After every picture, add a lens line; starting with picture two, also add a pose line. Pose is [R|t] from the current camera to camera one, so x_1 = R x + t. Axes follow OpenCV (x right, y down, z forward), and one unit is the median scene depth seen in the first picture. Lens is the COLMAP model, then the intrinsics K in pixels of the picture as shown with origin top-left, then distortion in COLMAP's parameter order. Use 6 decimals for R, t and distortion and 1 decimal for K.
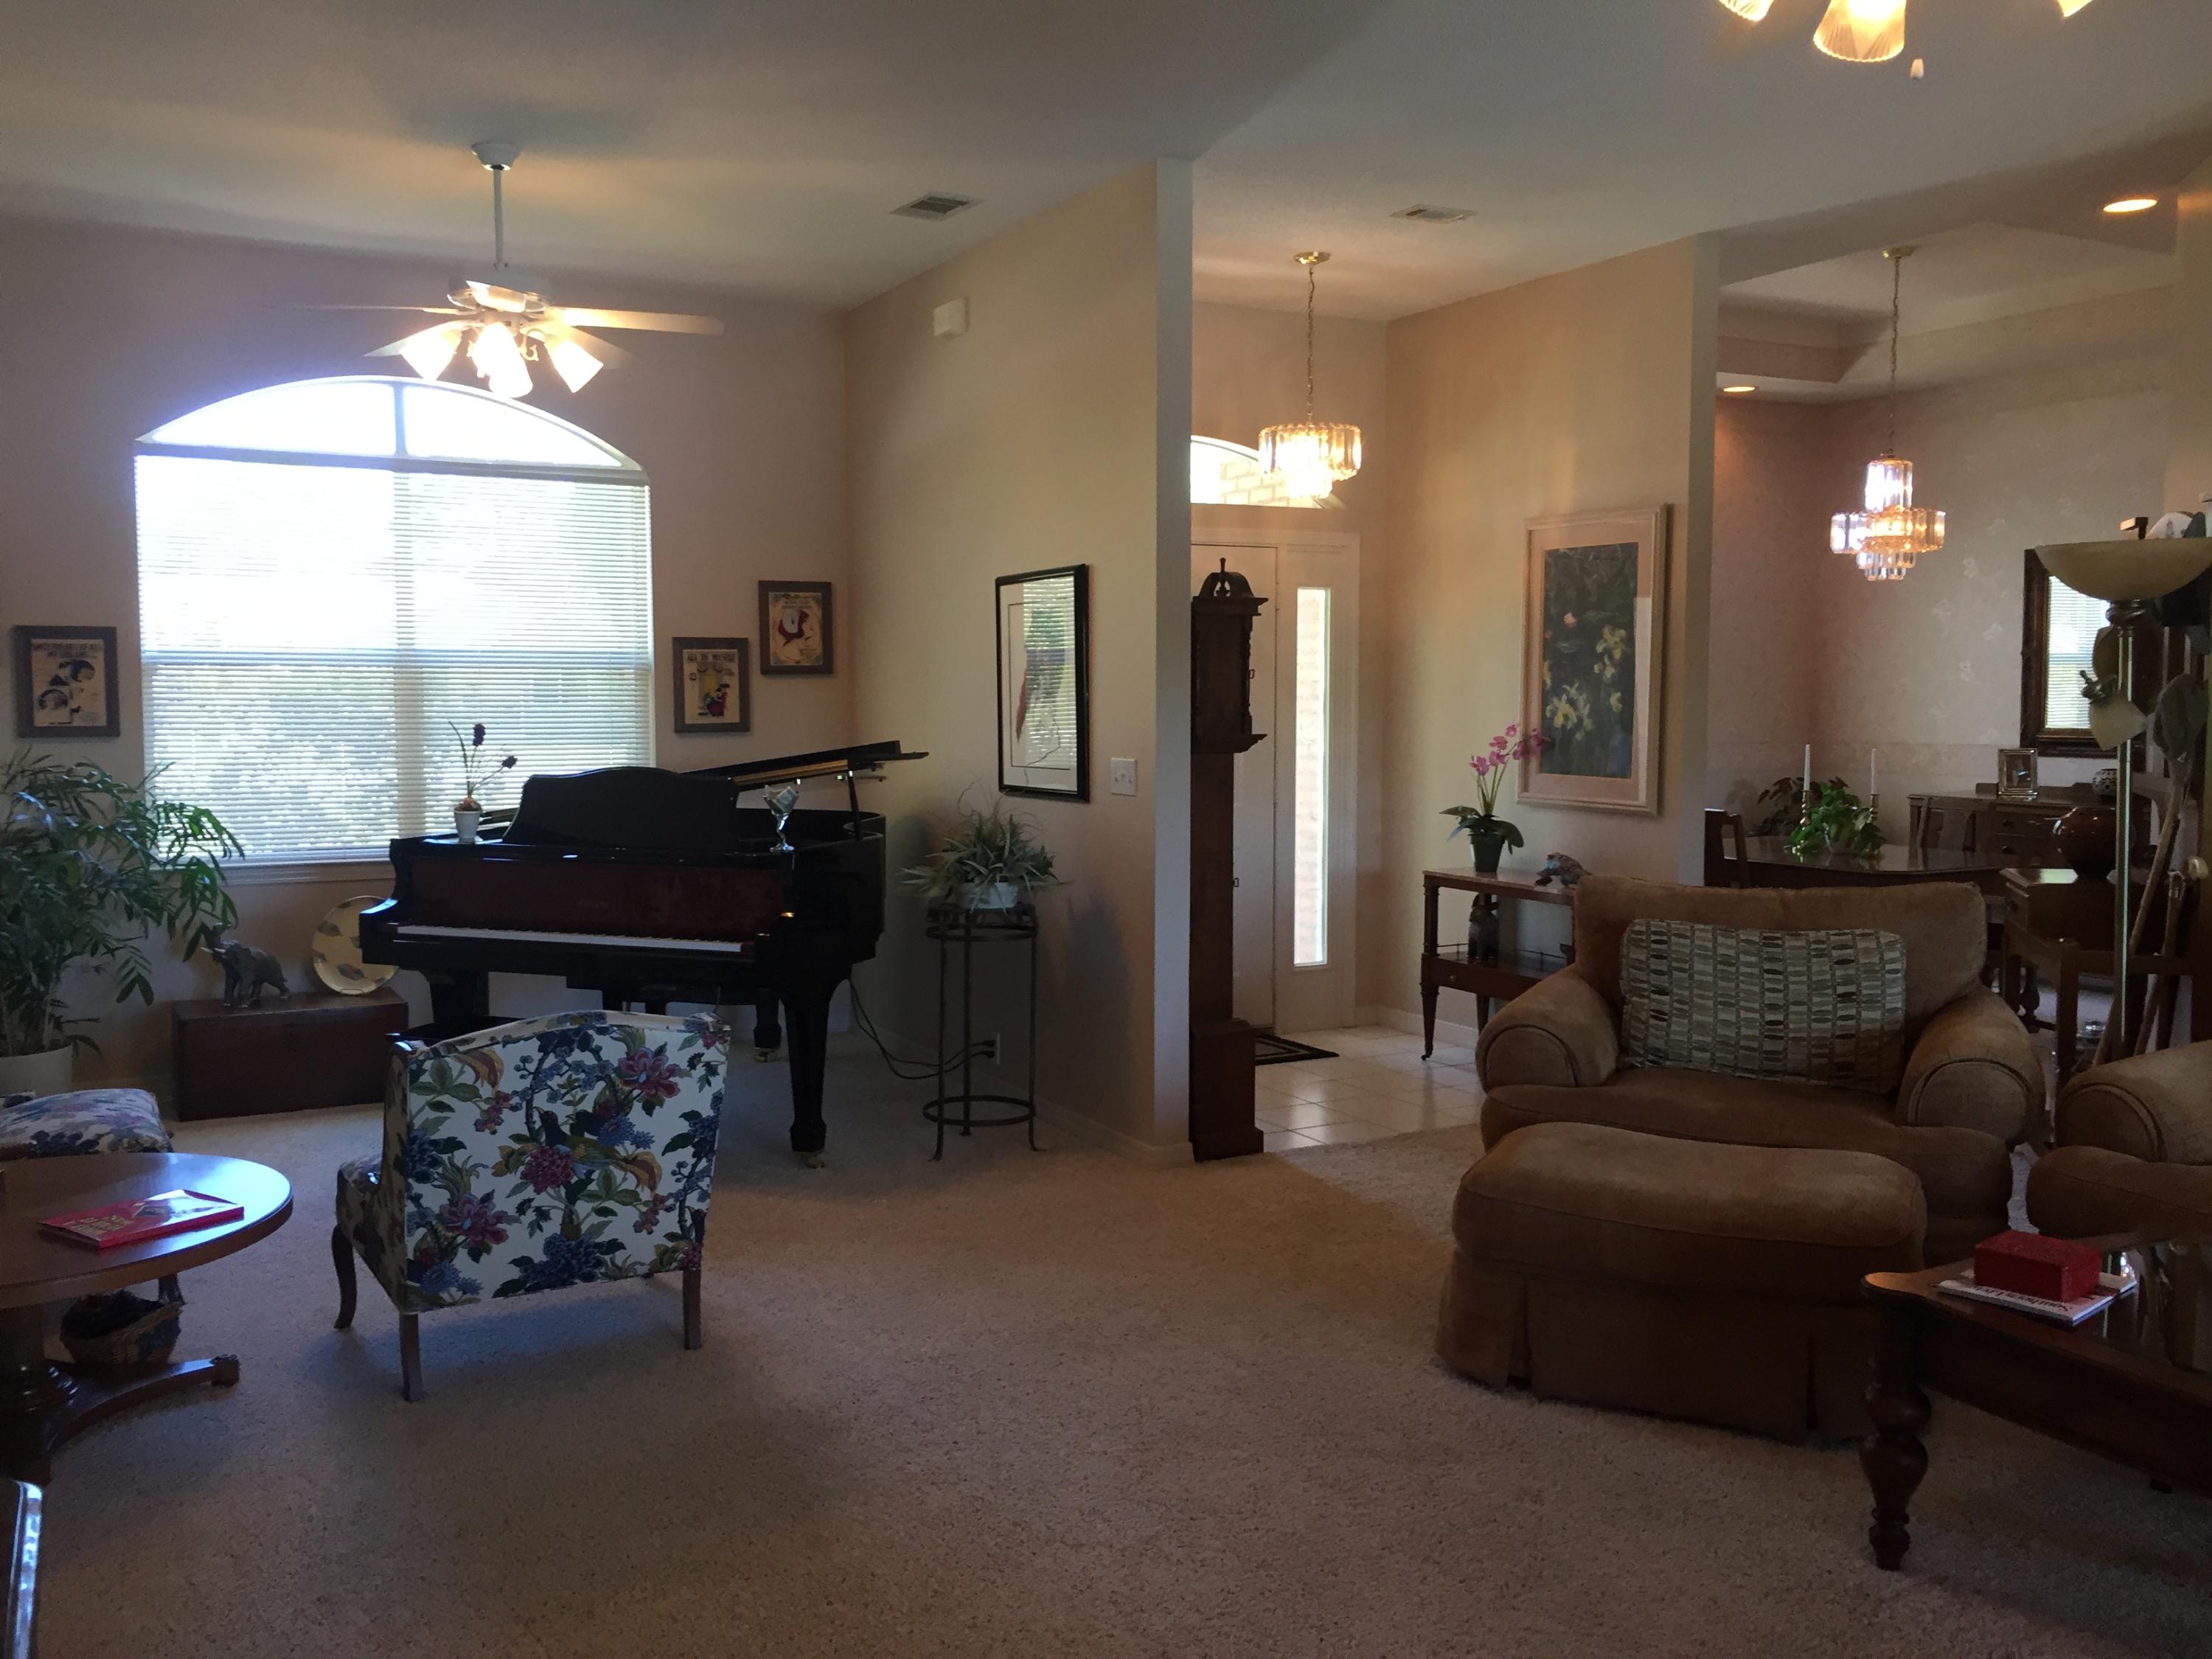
lens RADIAL K [[1903.1, 0, 1120.3], [0, 1903.1, 831.4], [0, 0, 1]] dist [0.074800, -0.099075]
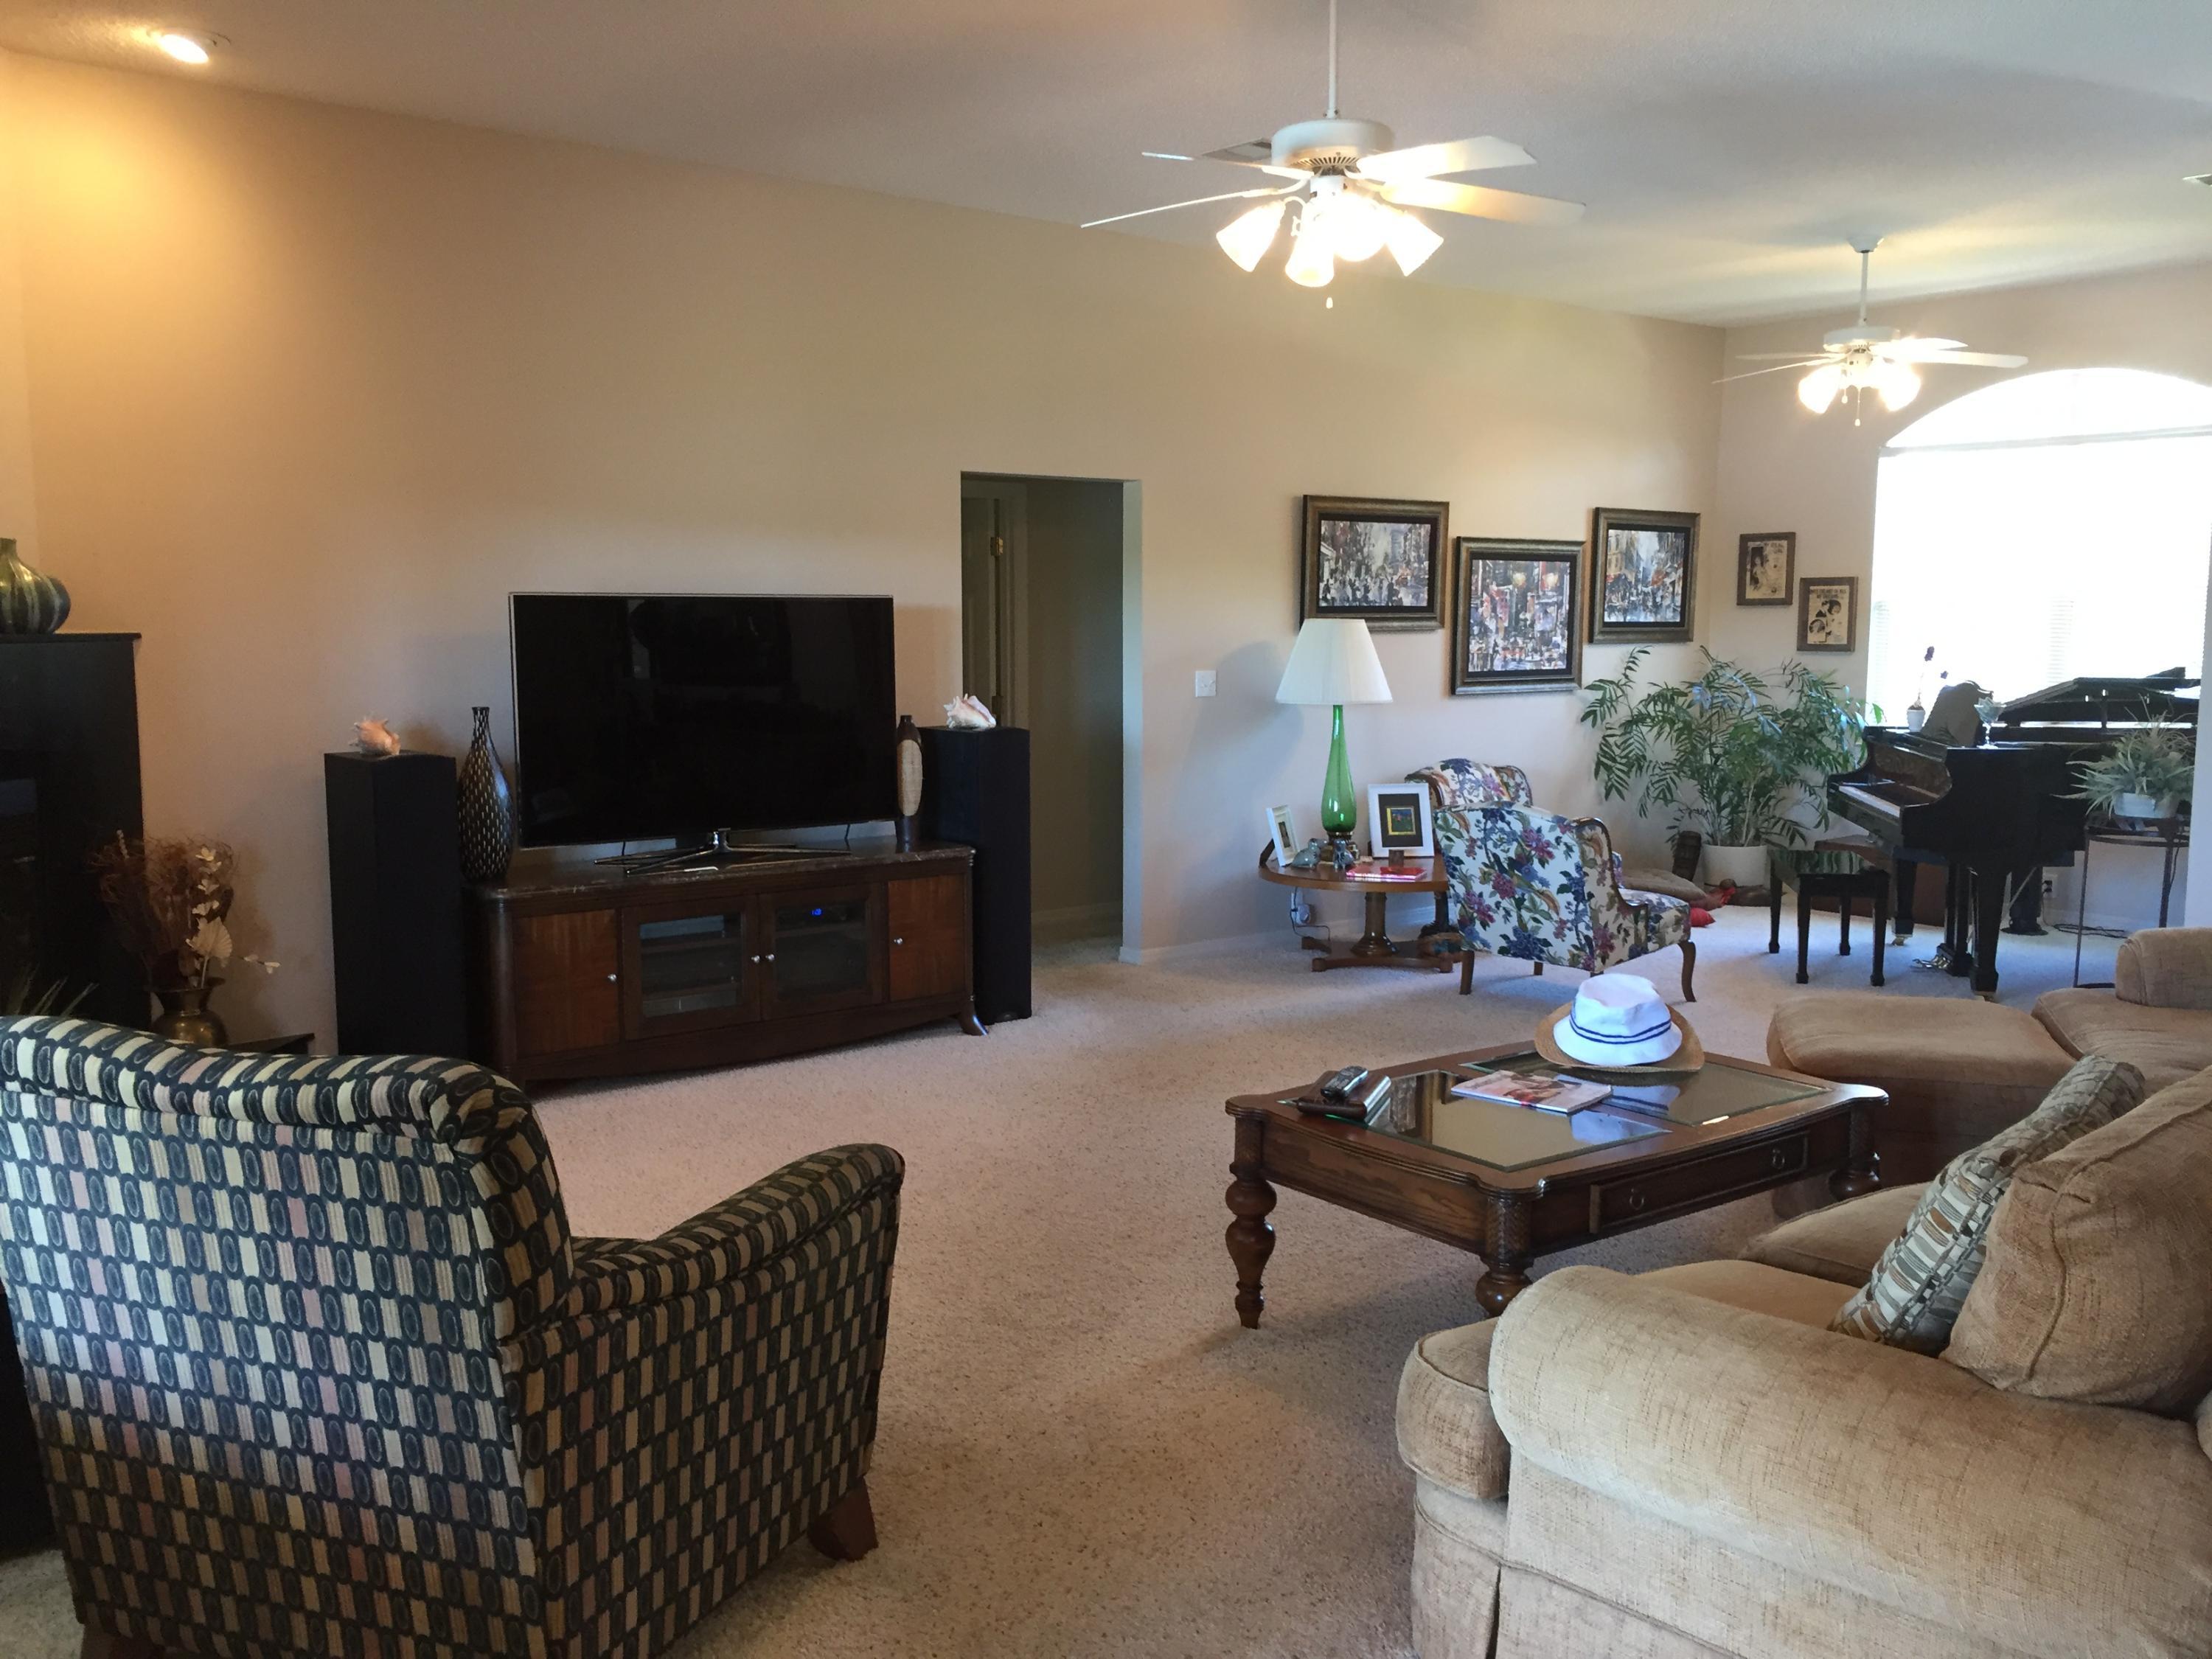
lens RADIAL K [[1903.1, 0, 1105.4], [0, 1903.1, 830.6], [0, 0, 1]] dist [0.074800, -0.099075]
pose [[0.184021, 0.112972, -0.976409, 1.309915], [-0.074790, 0.992103, 0.100693, -0.029446], [0.980073, 0.054496, 0.191017, 0.260634]]
